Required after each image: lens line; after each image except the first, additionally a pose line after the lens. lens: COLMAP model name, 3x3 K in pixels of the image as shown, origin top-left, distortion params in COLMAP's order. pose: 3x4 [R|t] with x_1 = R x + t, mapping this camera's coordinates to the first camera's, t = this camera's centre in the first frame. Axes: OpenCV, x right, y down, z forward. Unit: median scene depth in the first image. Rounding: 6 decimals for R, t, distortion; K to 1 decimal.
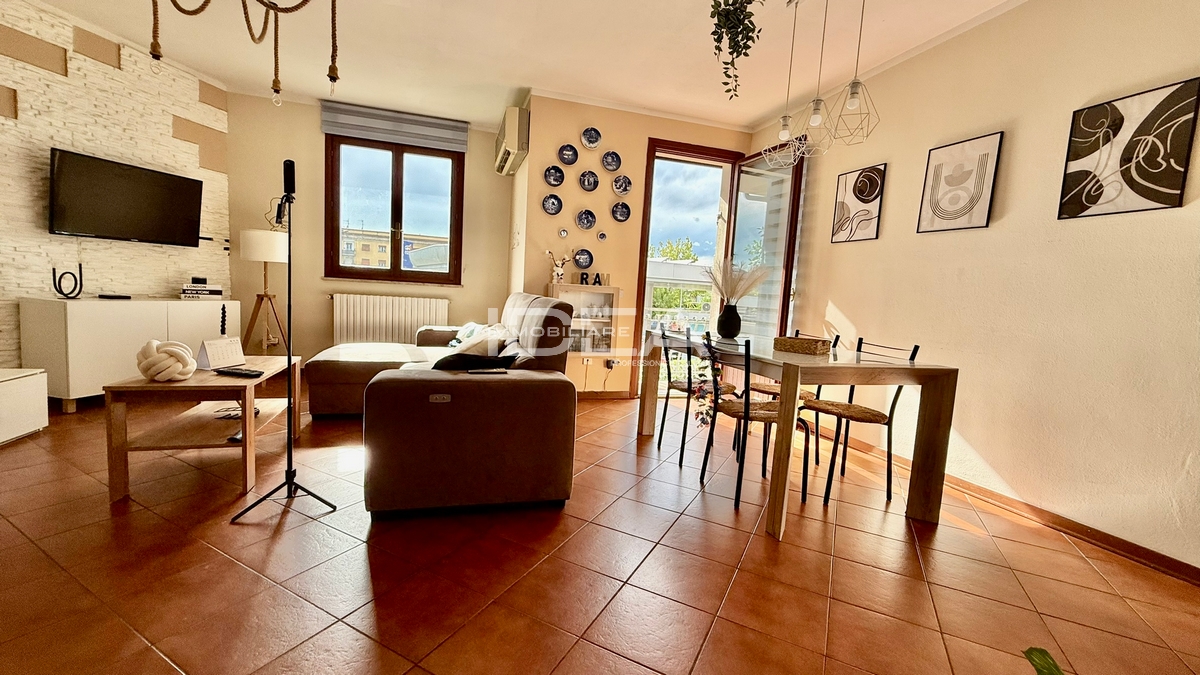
lens RADIAL K [[477.2, 0, 596.0], [0, 477.2, 337.7], [0, 0, 1]] dist [0.000502, -0.000205]
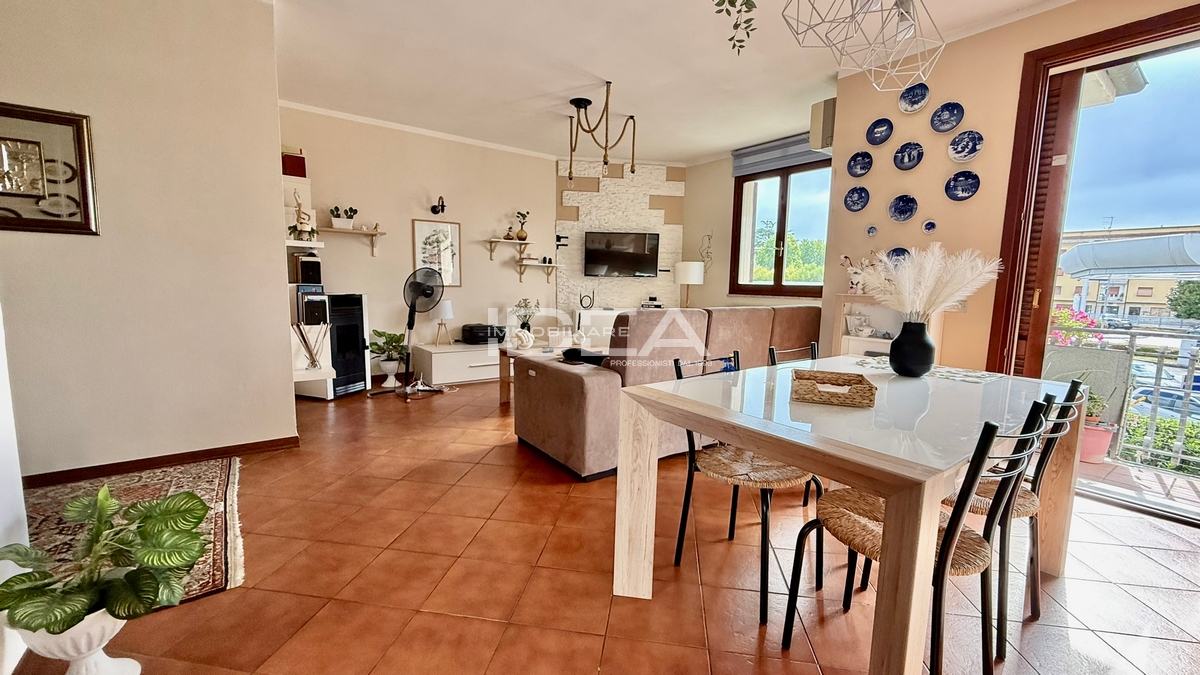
lens RADIAL K [[477.2, 0, 596.0], [0, 477.2, 337.7], [0, 0, 1]] dist [0.000502, -0.000205]
pose [[0.337579, 0.057526, -0.939538, 0.704956], [-0.090915, 0.995457, 0.028284, -0.028589], [0.936896, 0.075870, 0.341275, 0.403216]]
